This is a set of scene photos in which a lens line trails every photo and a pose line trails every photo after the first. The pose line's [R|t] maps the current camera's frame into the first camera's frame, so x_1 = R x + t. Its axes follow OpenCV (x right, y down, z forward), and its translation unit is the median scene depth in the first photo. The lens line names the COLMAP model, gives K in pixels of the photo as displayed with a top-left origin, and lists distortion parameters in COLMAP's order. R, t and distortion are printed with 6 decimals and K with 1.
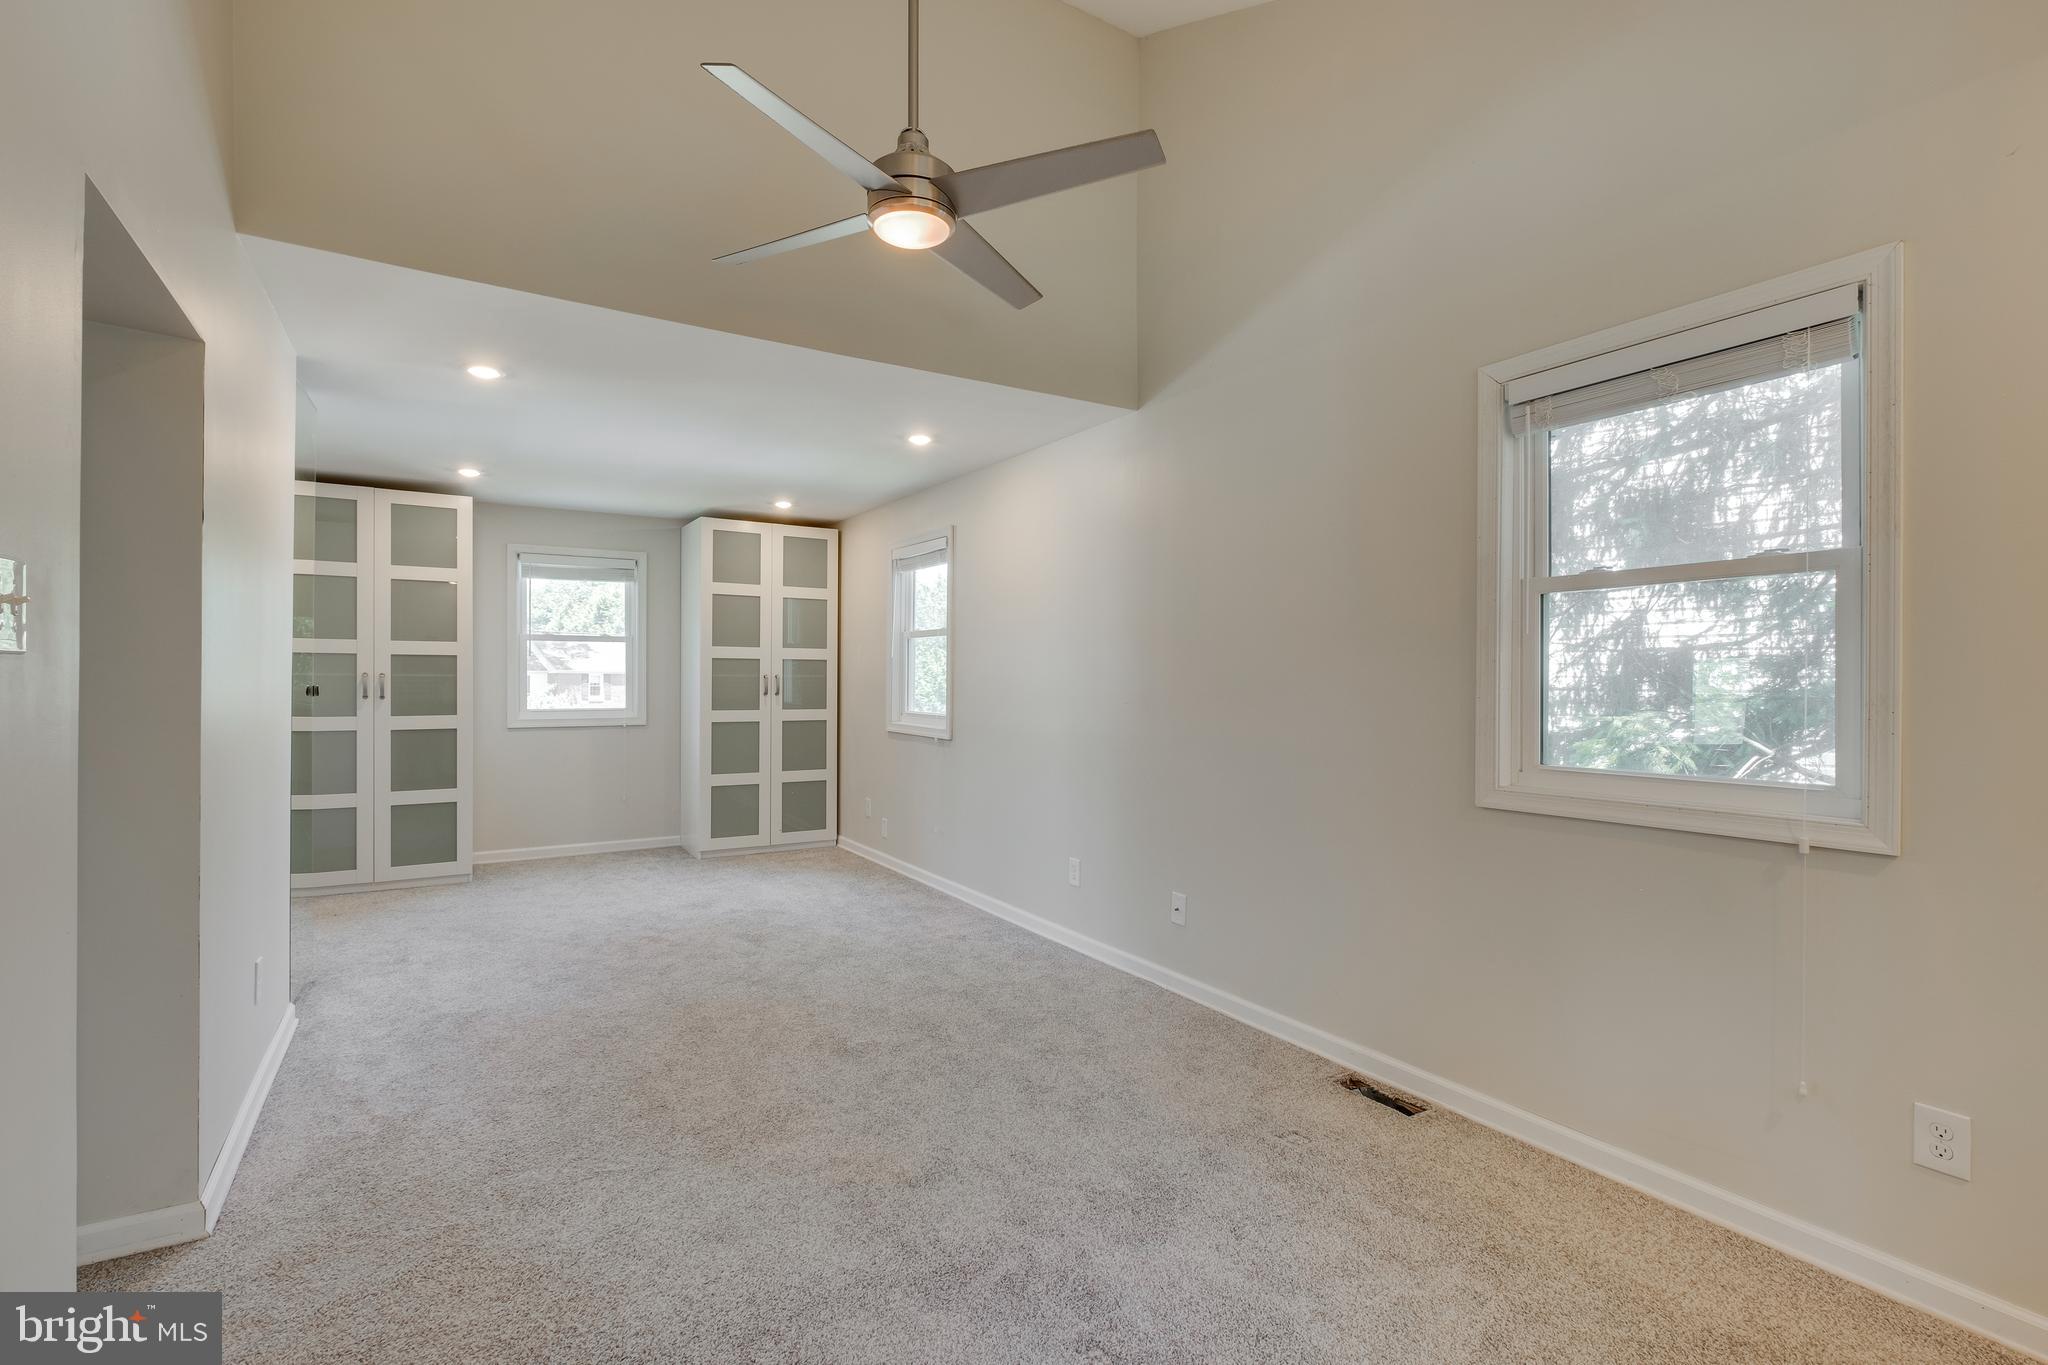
lens RADIAL K [[889.9, 0, 1023.8], [0, 889.9, 684.6], [0, 0, 1]] dist [-0.008498, -0.001377]
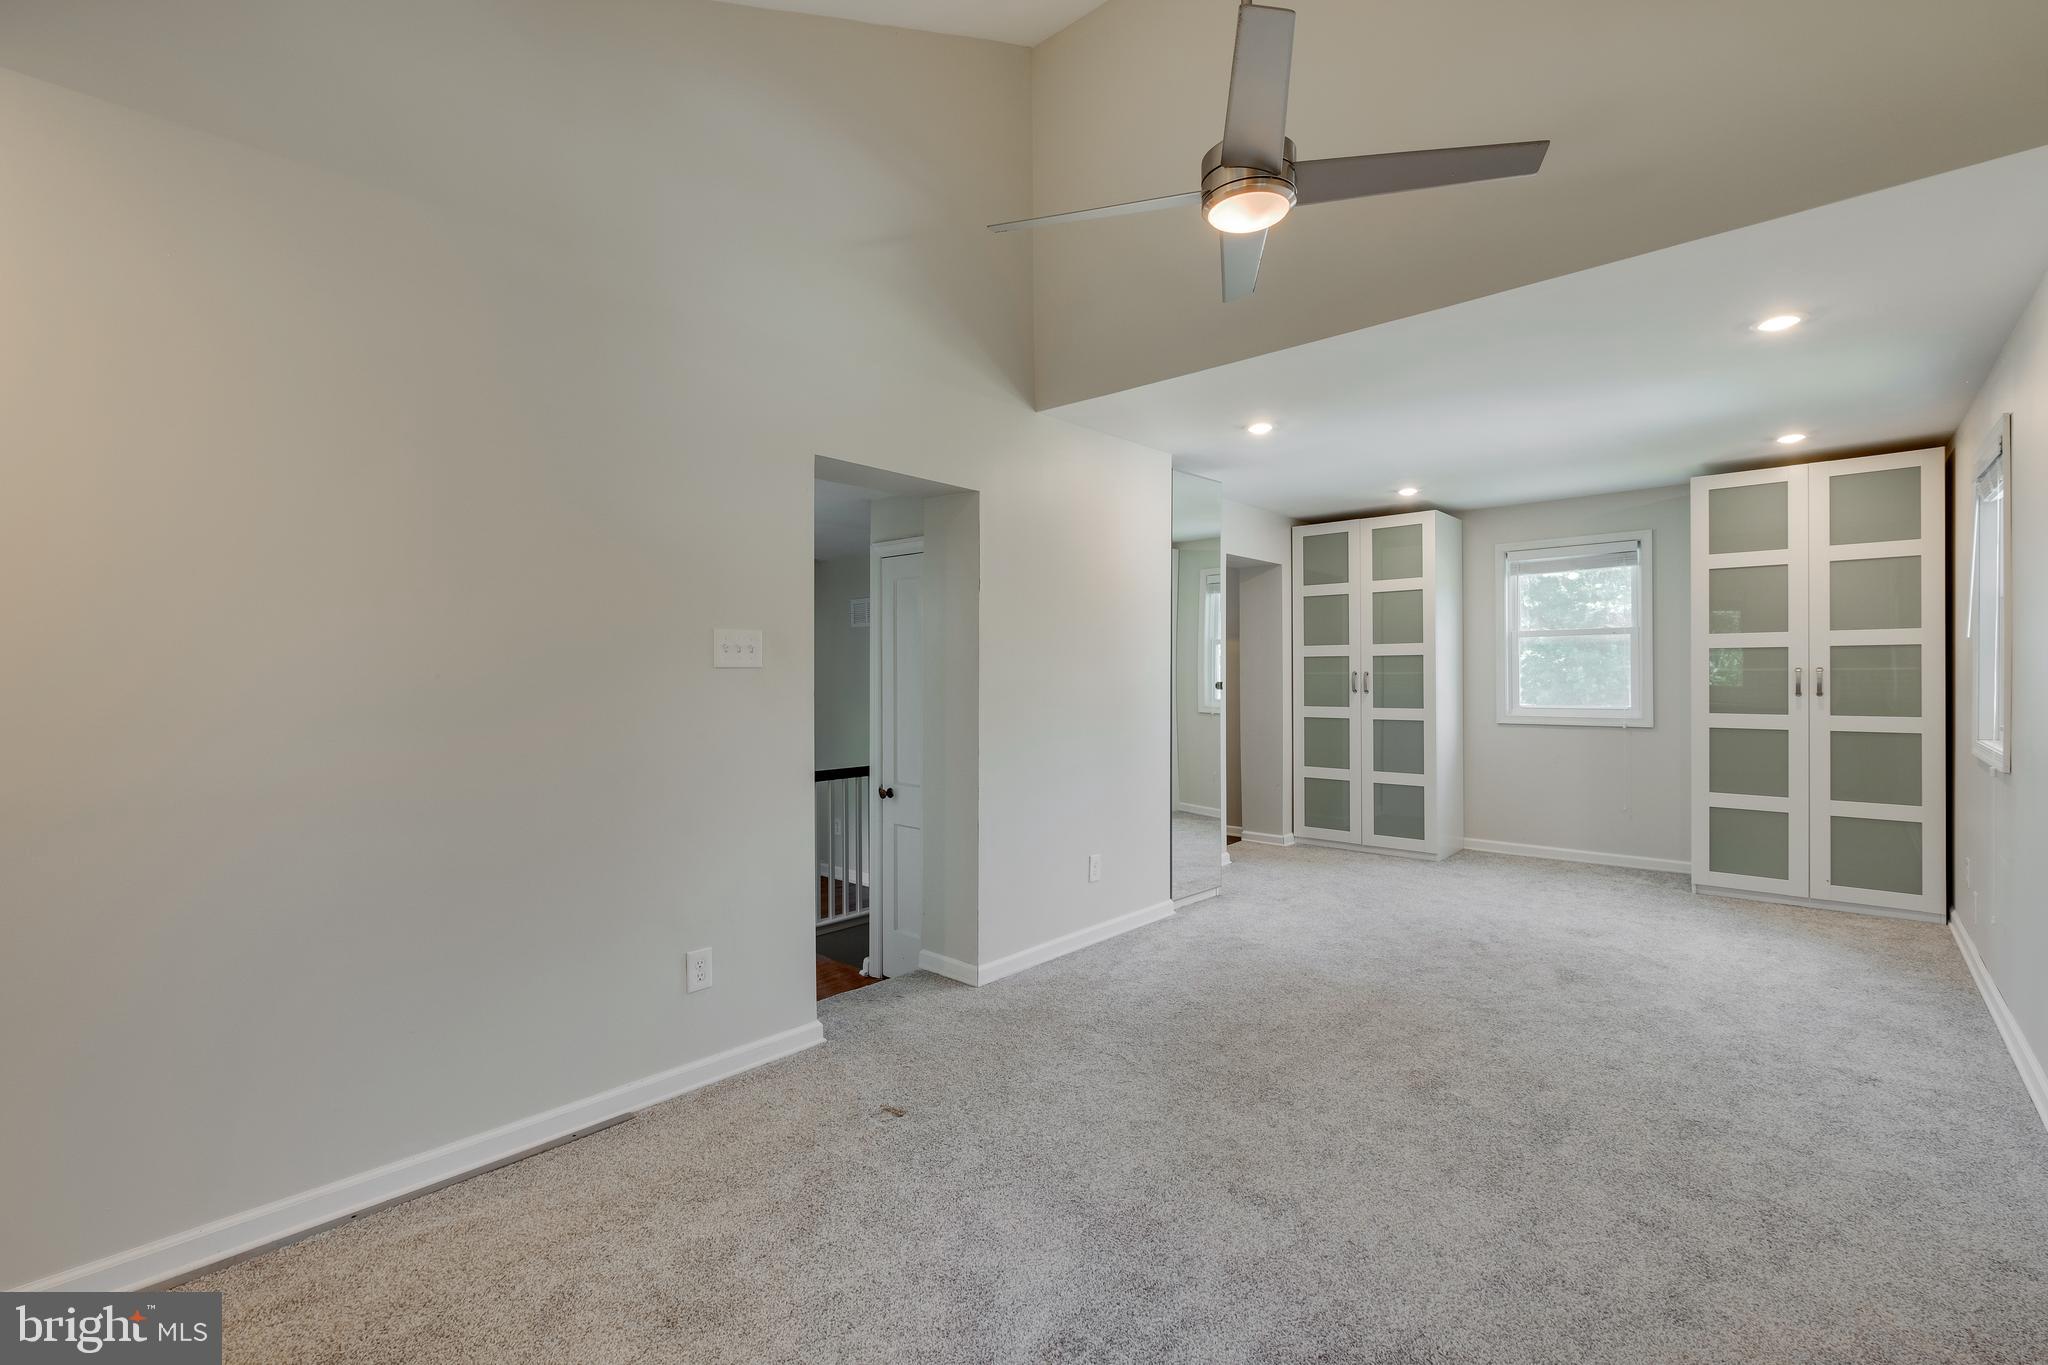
lens RADIAL K [[912.1, 0, 1028.0], [0, 912.1, 678.6], [0, 0, 1]] dist [-0.010130, -0.000423]
pose [[0.278727, -0.002889, -0.960366, 0.371991], [0.000360, 0.999996, -0.002904, 0.000003], [0.960370, 0.000464, 0.278727, 0.239246]]
